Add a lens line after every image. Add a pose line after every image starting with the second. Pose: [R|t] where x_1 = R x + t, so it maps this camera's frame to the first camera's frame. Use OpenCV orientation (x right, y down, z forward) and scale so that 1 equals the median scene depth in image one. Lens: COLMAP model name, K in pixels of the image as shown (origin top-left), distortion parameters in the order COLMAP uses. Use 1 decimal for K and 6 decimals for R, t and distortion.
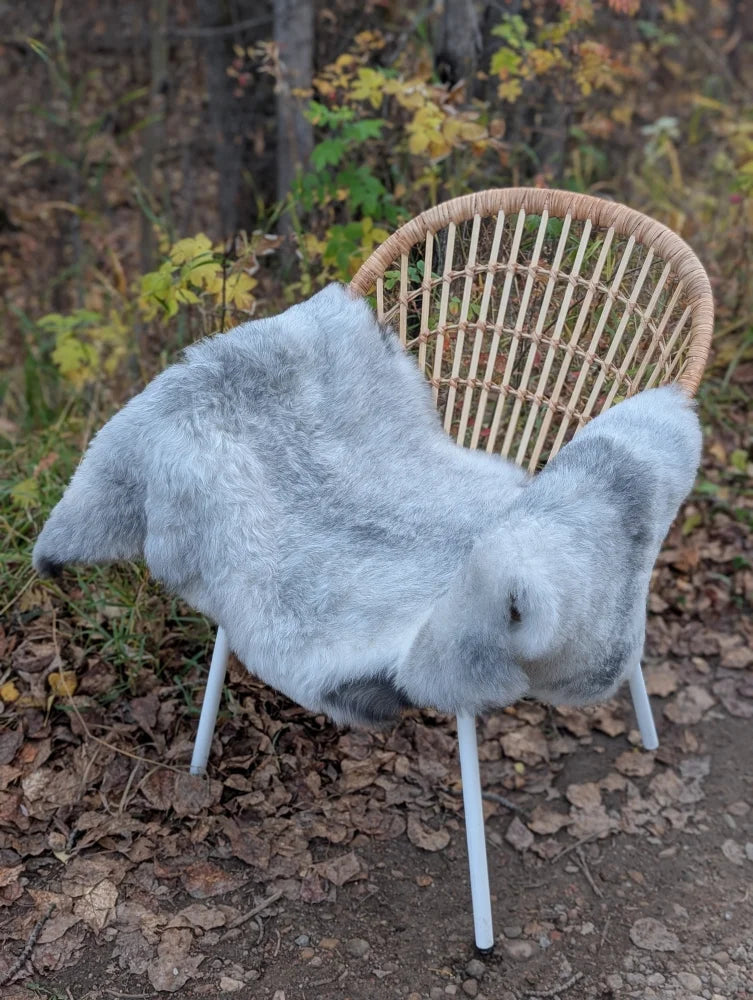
lens RADIAL K [[1406.1, 0, 360.1], [0, 1406.1, 499.9], [0, 0, 1]] dist [0.245078, -1.074125]
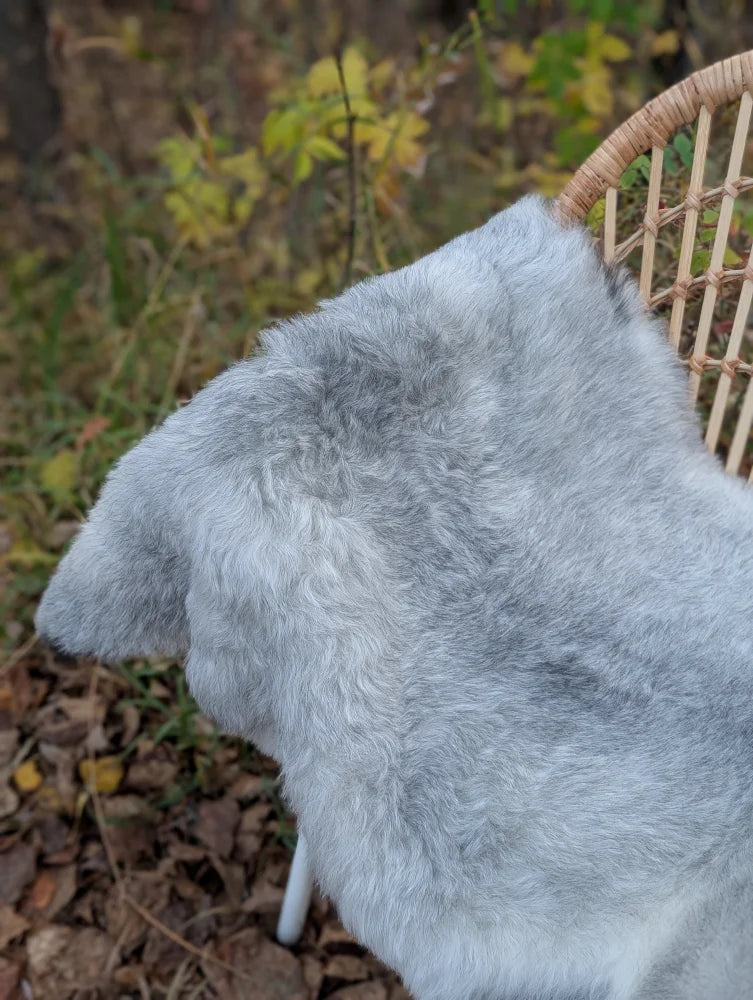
lens RADIAL K [[1425.7, 0, 372.3], [0, 1425.7, 481.5], [0, 0, 1]] dist [0.208769, -0.758435]
pose [[0.990301, 0.053346, -0.128291, -0.001093], [-0.032314, 0.986465, 0.160758, -0.132105], [0.135130, -0.155053, 0.978621, 0.397089]]
